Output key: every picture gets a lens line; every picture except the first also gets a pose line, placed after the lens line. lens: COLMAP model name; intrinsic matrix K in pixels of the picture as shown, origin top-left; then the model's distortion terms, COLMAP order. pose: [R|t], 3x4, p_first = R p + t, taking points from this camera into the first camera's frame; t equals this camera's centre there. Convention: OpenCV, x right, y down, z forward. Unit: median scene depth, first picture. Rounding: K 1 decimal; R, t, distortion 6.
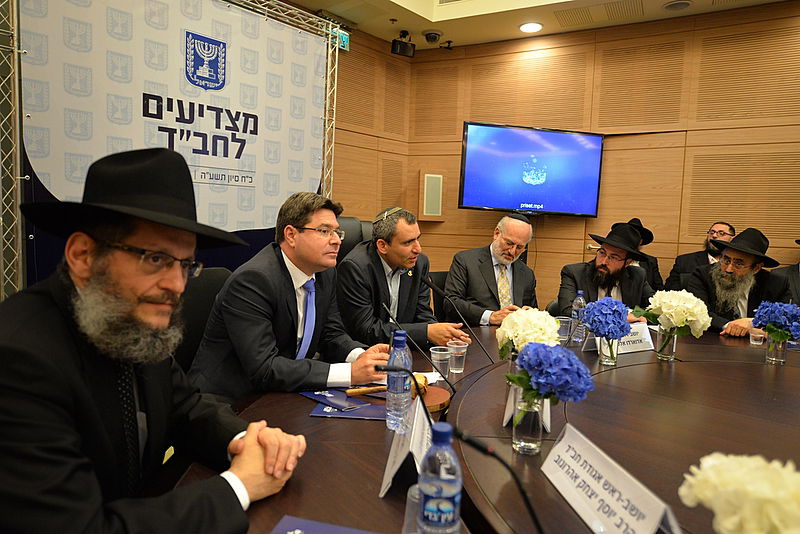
lens RADIAL K [[507.5, 0, 400.0], [0, 507.5, 267.0], [0, 0, 1]] dist [0.006204, 0.000182]
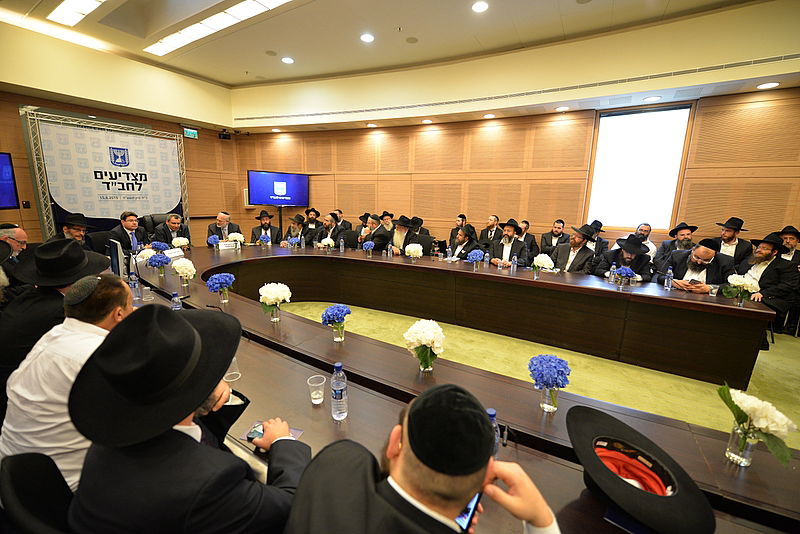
lens RADIAL K [[322.4, 0, 400.0], [0, 322.4, 267.0], [0, 0, 1]] dist [-0.015238, -0.000603]
pose [[0.982573, -0.048022, 0.179568, 0.753324], [0.025426, 0.991694, 0.126082, 0.013635], [-0.184131, -0.119319, 0.975632, -1.008232]]
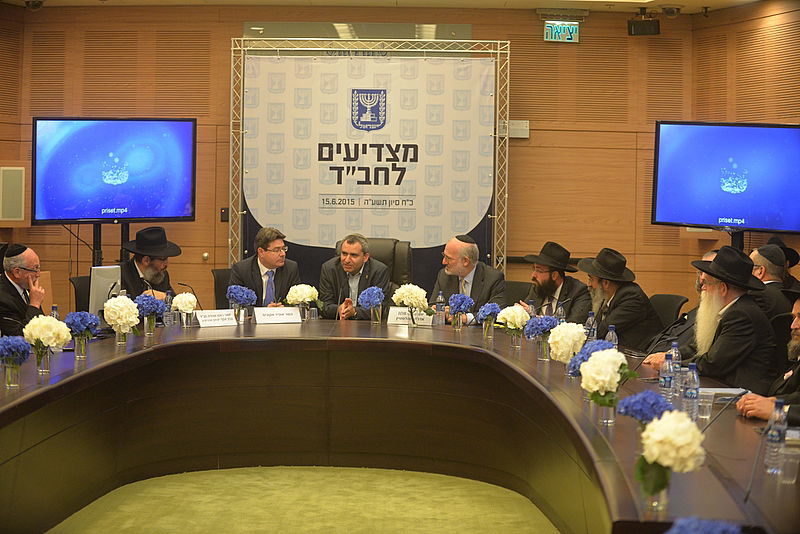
lens RADIAL K [[1618.2, 0, 400.0], [0, 1618.2, 267.0], [0, 0, 1]] dist [-0.345932, -0.102790]
pose [[0.656552, 0.014259, -0.754146, 2.443806], [-0.061763, 0.997480, -0.034910, 0.093629], [0.751748, 0.069499, 0.655778, -1.360151]]
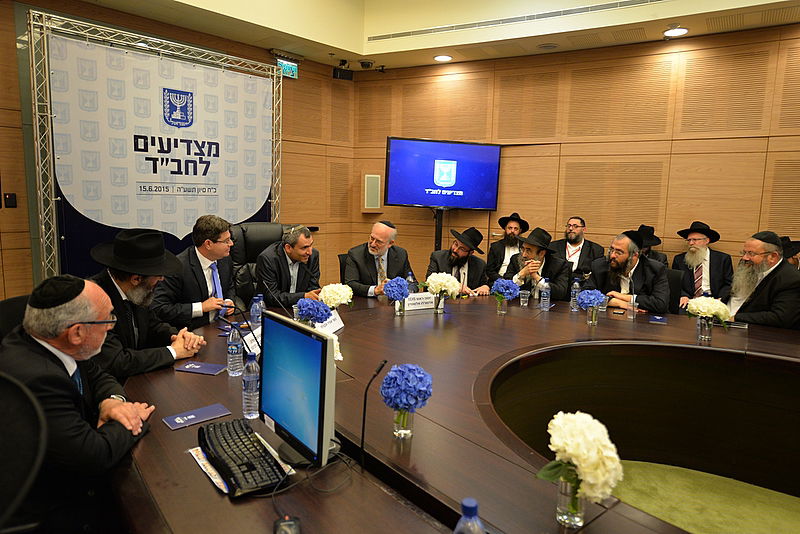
lens RADIAL K [[523.9, 0, 400.0], [0, 523.9, 267.0], [0, 0, 1]] dist [0.004933, 0.001646]
pose [[0.999930, -0.006349, -0.010006, 0.225982], [0.006827, 0.998798, 0.048545, -0.033480], [0.009686, -0.048610, 0.998771, -0.428690]]
